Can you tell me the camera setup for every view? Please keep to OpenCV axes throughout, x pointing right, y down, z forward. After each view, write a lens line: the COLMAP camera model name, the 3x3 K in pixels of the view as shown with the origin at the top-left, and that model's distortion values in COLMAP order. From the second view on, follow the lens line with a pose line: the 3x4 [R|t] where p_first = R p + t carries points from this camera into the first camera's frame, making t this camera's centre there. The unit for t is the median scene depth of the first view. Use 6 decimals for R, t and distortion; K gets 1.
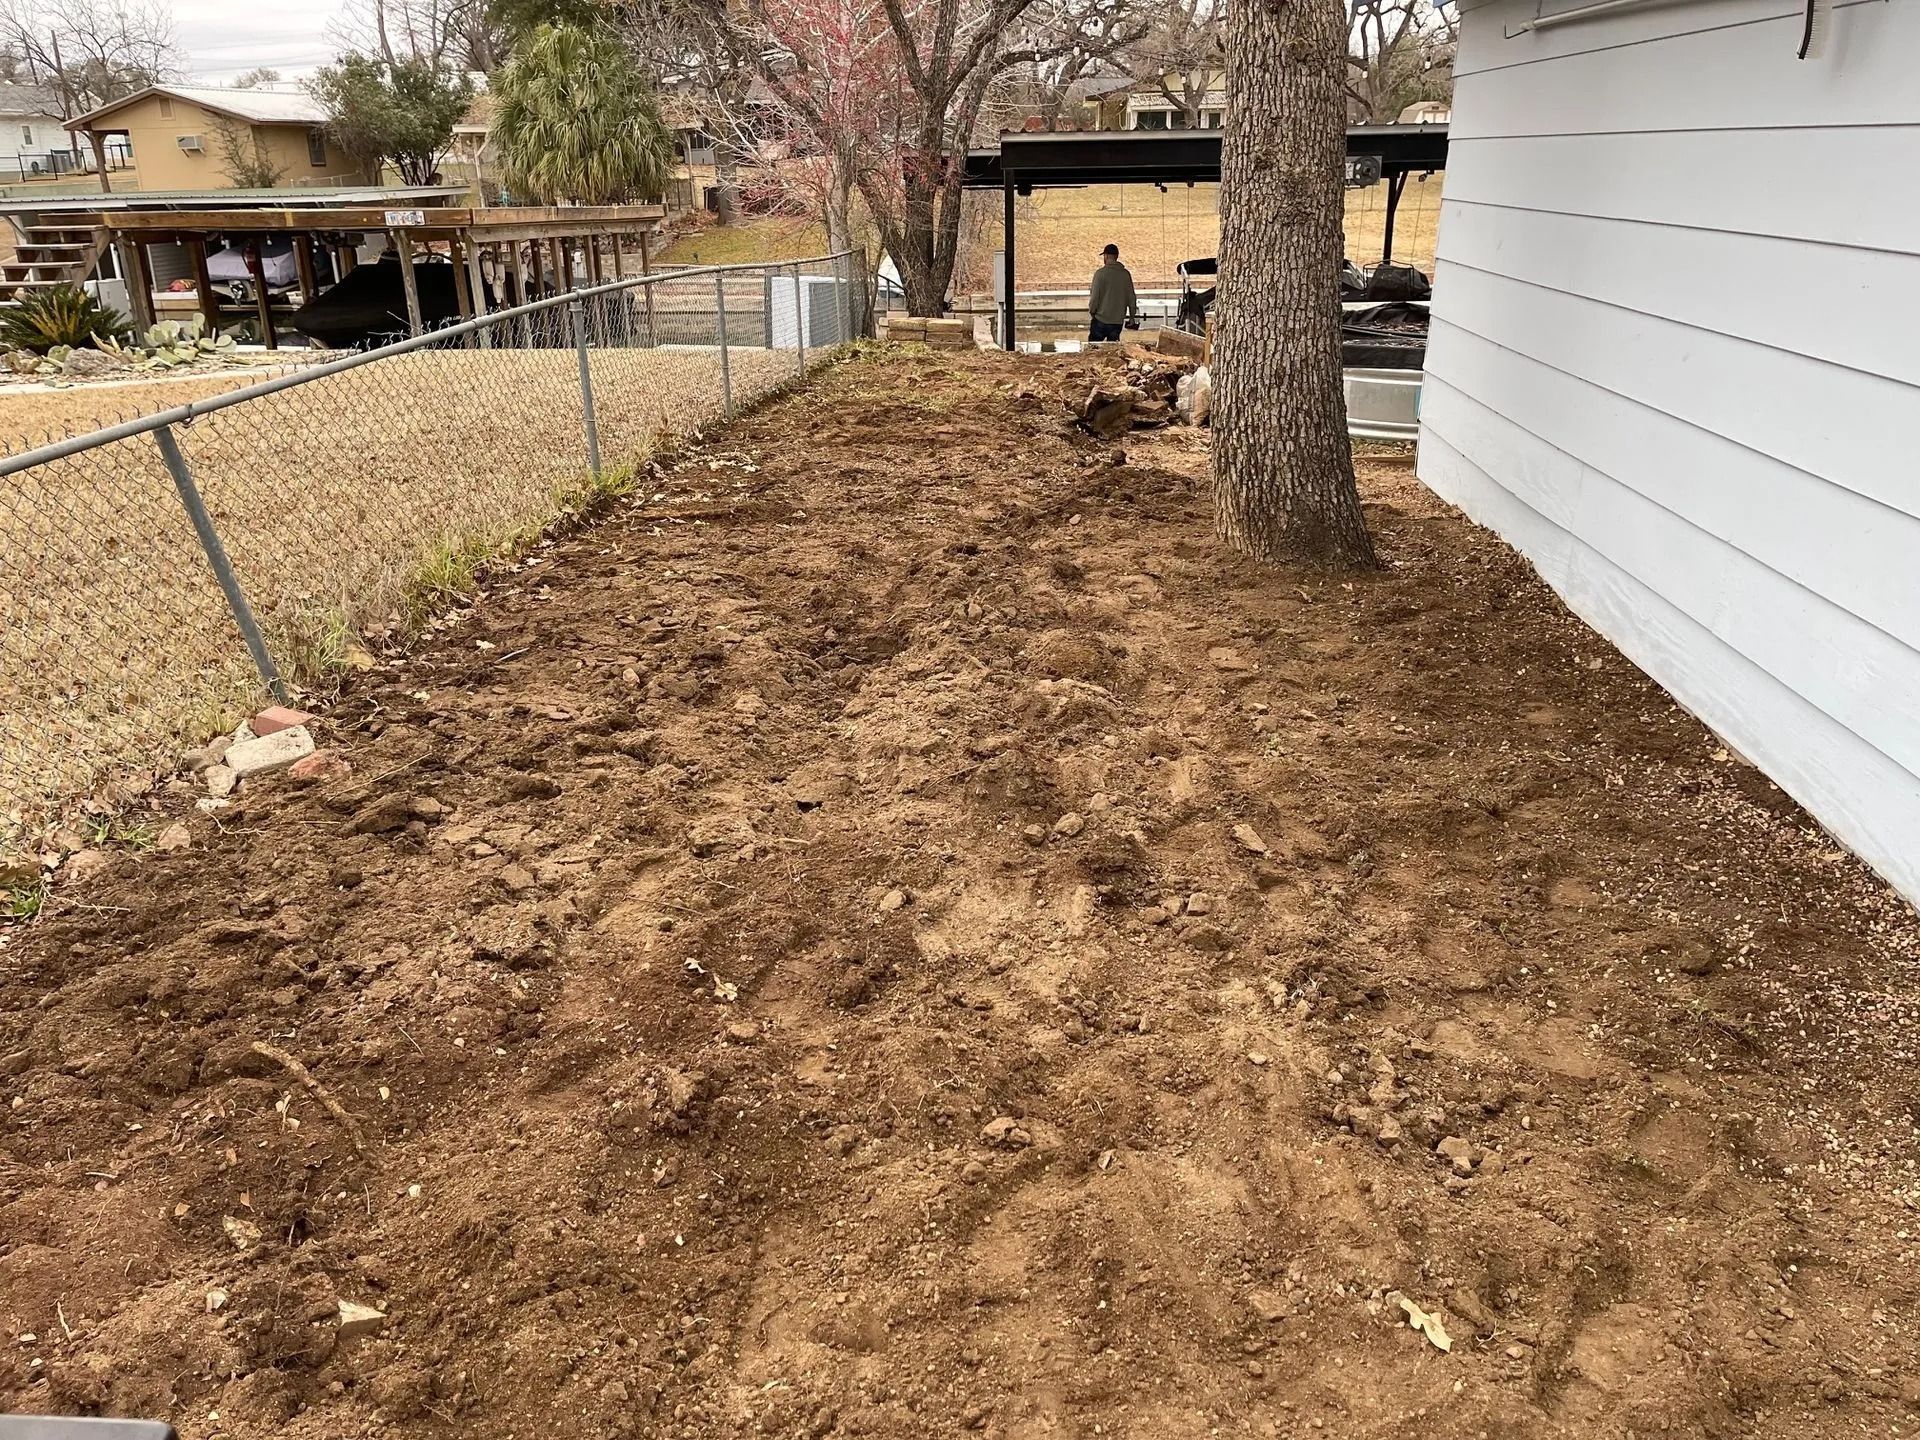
lens RADIAL K [[1707.0, 0, 955.7], [0, 1707.0, 714.7], [0, 0, 1]] dist [0.058966, -0.039450]
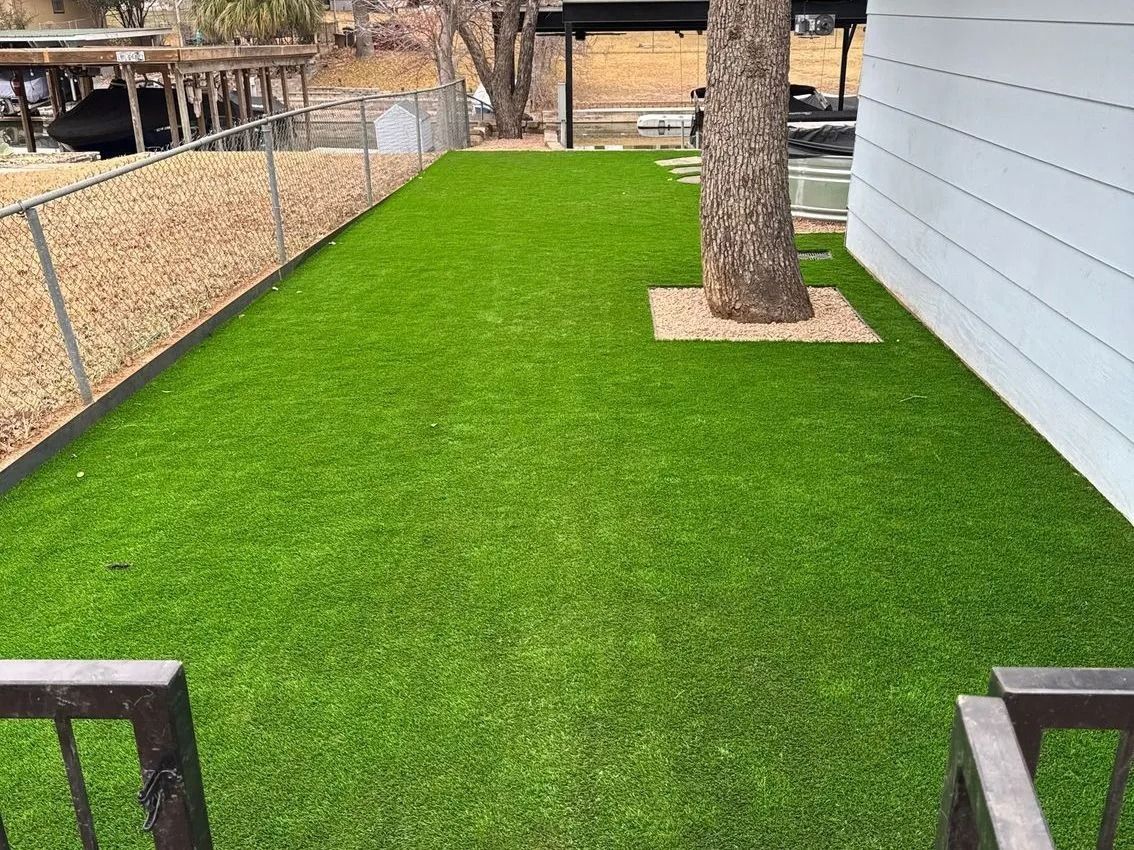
lens RADIAL K [[1008.2, 0, 568.4], [0, 1008.2, 431.7], [0, 0, 1]] dist [0.058966, -0.039450]
pose [[0.999034, -0.008061, 0.043198, -0.007049], [0.006542, 0.999359, 0.035187, -0.014733], [-0.043454, -0.034871, 0.998447, 0.163219]]
